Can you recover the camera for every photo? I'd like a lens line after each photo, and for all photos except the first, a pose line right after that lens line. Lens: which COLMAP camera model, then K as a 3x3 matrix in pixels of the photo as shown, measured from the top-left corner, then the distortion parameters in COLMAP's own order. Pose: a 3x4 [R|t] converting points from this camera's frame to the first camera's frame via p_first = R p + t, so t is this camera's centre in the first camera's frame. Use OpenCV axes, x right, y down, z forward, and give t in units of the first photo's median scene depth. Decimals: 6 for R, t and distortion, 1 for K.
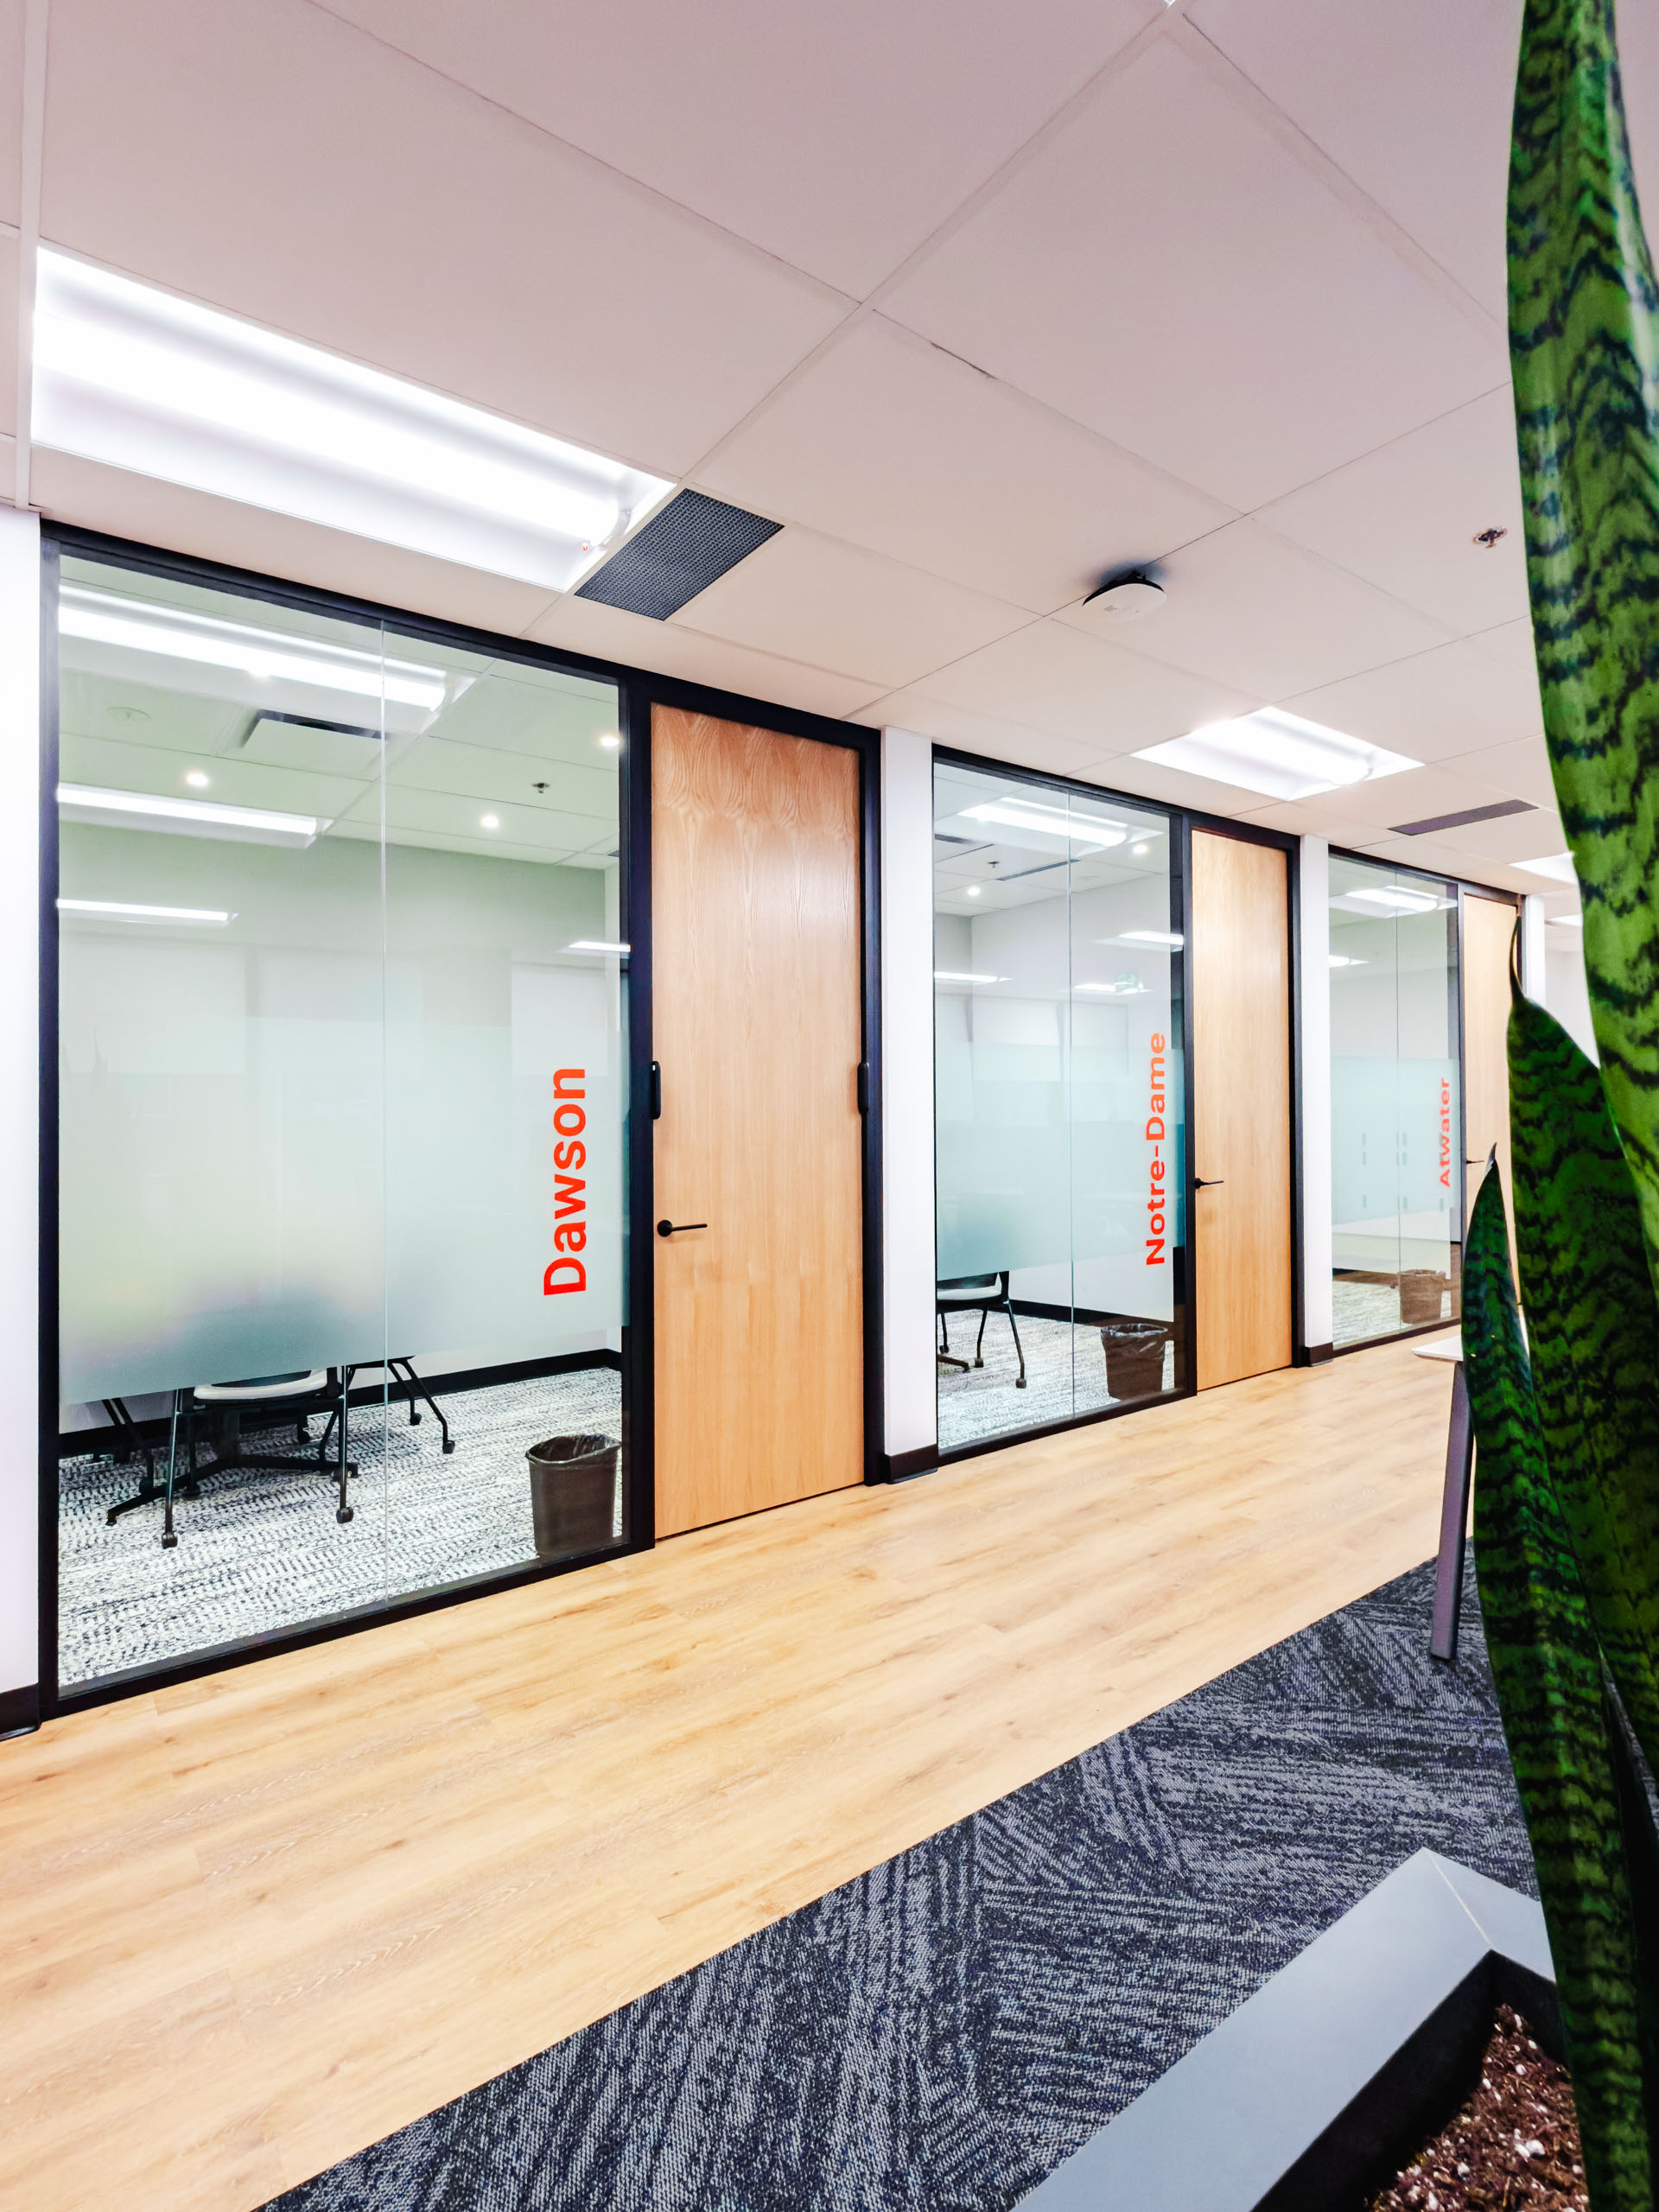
lens RADIAL K [[1115.7, 0, 894.9], [0, 1115.7, 1097.2], [0, 0, 1]] dist [0.000322, 0.000312]
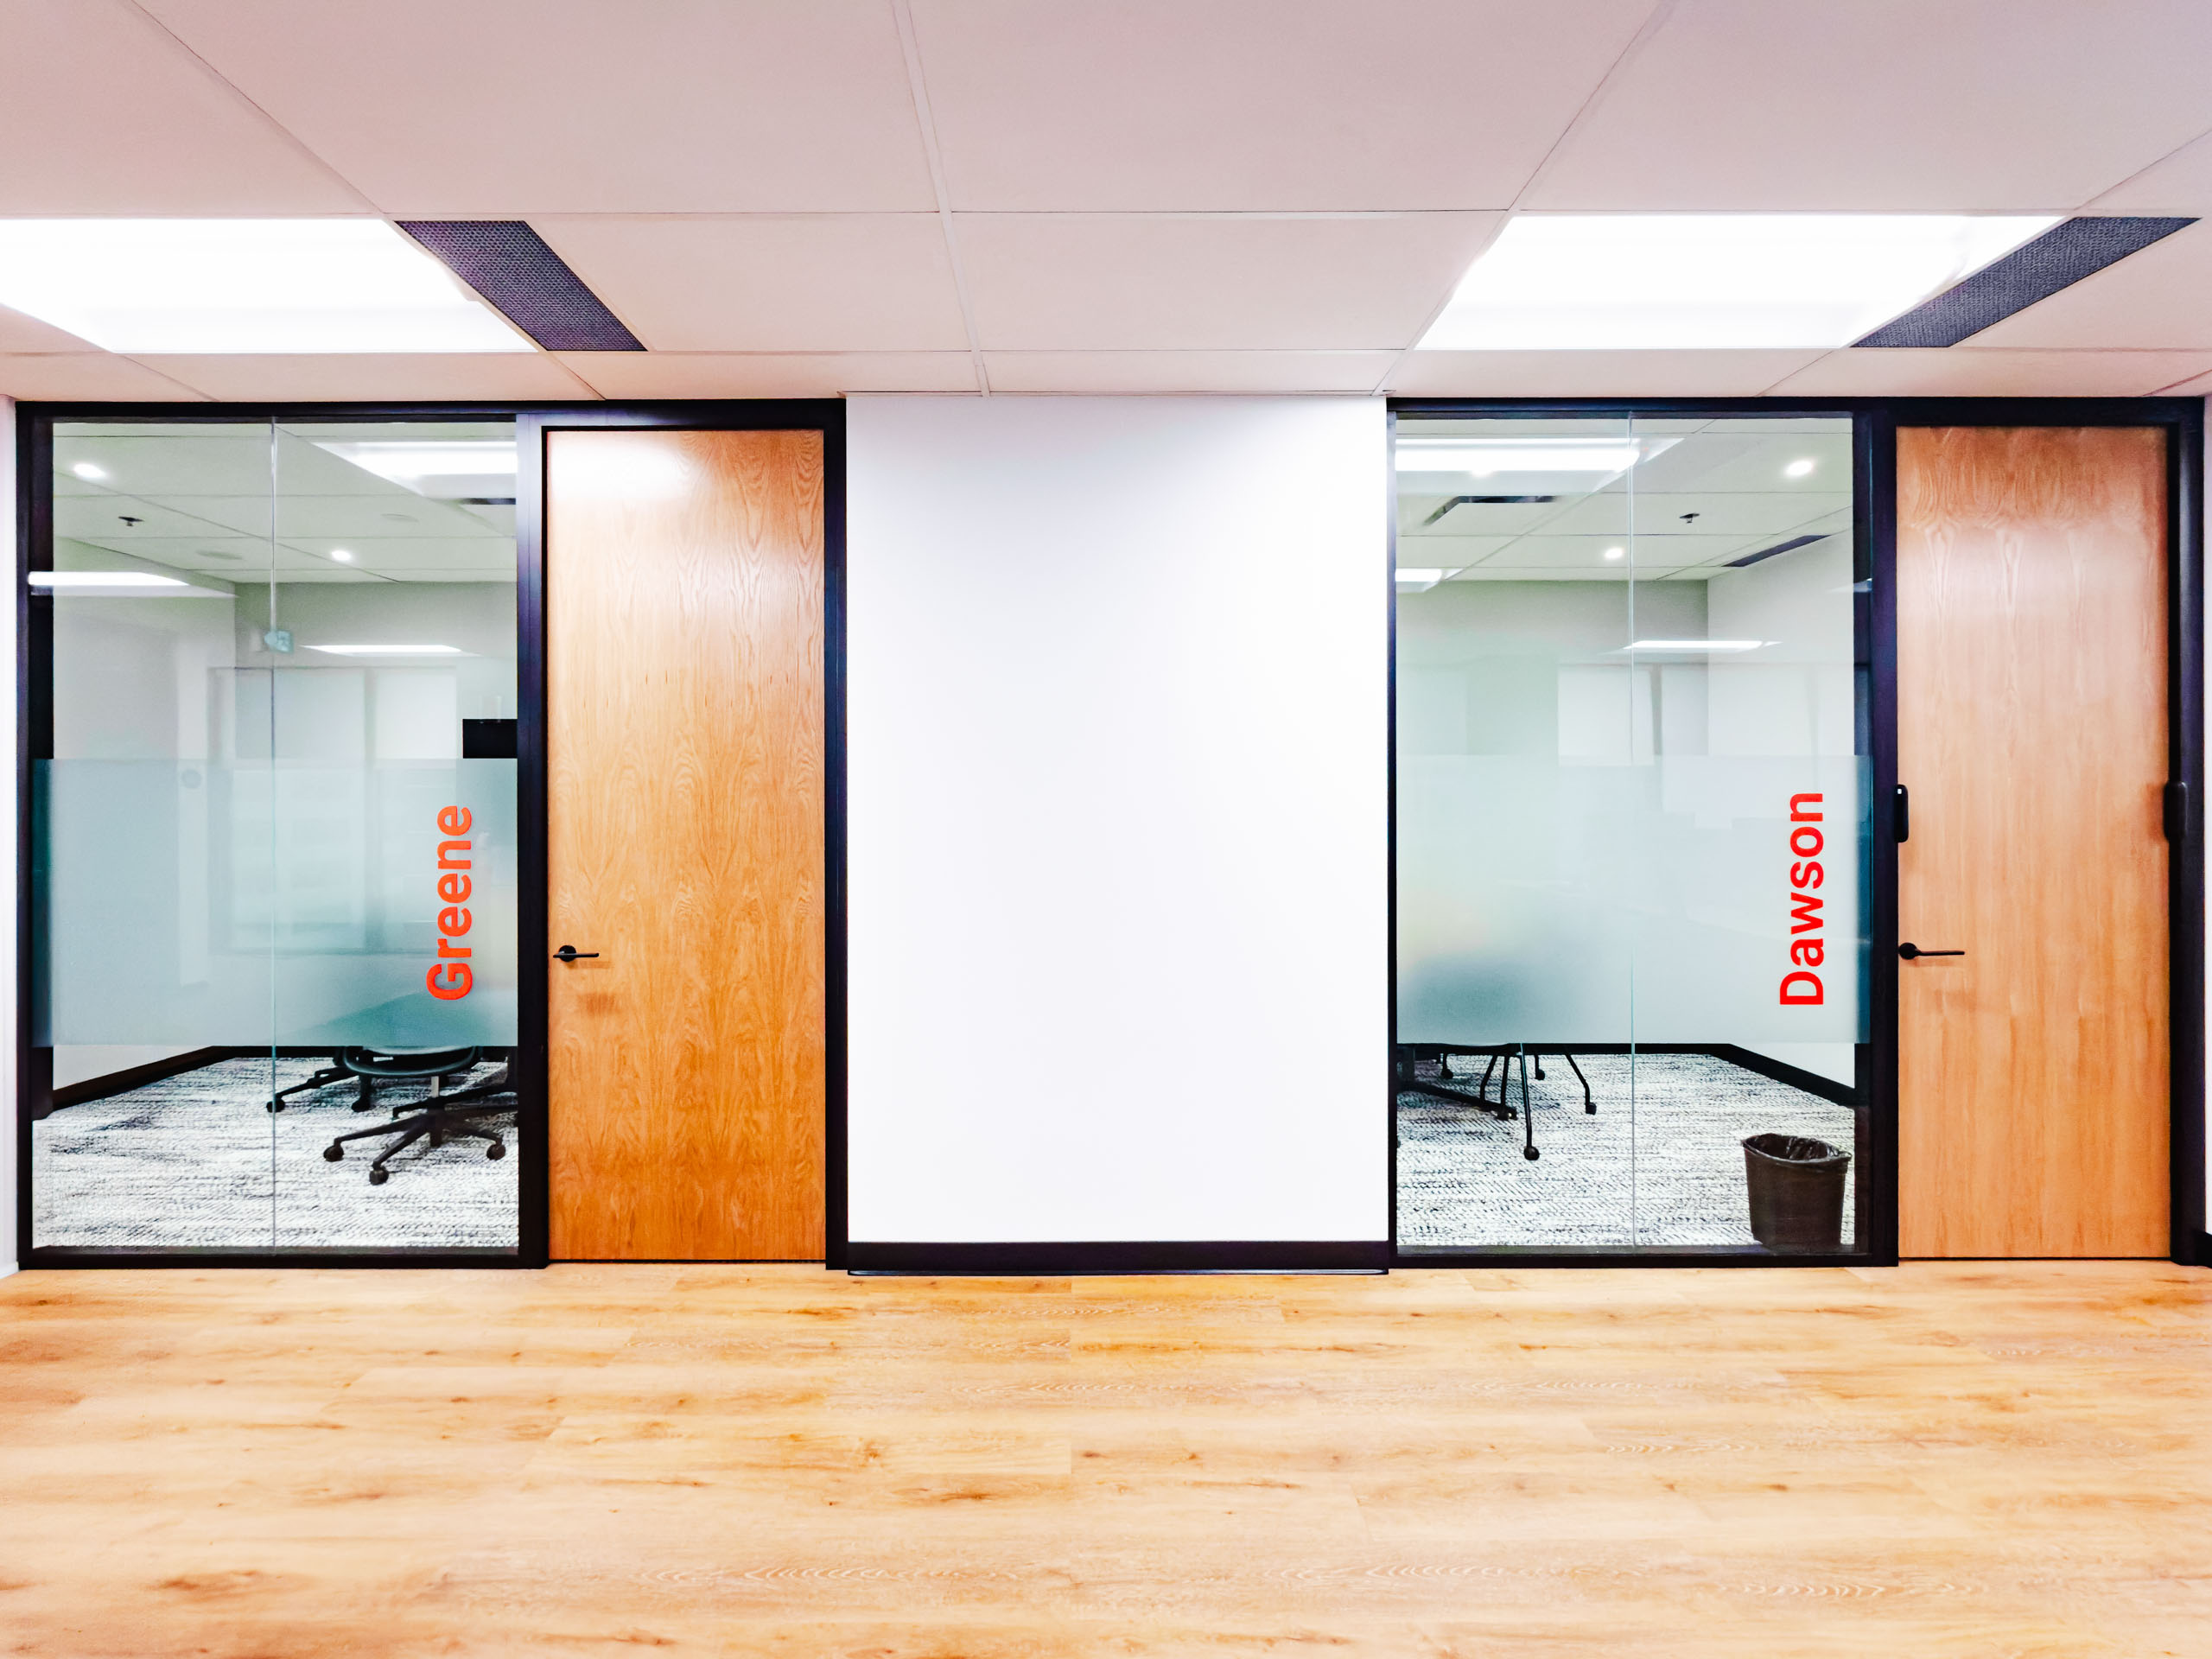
lens RADIAL K [[994.6, 0, 1104.8], [0, 994.6, 781.8], [0, 0, 1]] dist [0.000896, 0.000532]
pose [[0.786400, 0.001784, -0.617715, -0.223404], [0.005861, 0.999929, 0.010349, -0.048306], [0.617690, -0.011759, 0.786334, -0.147204]]
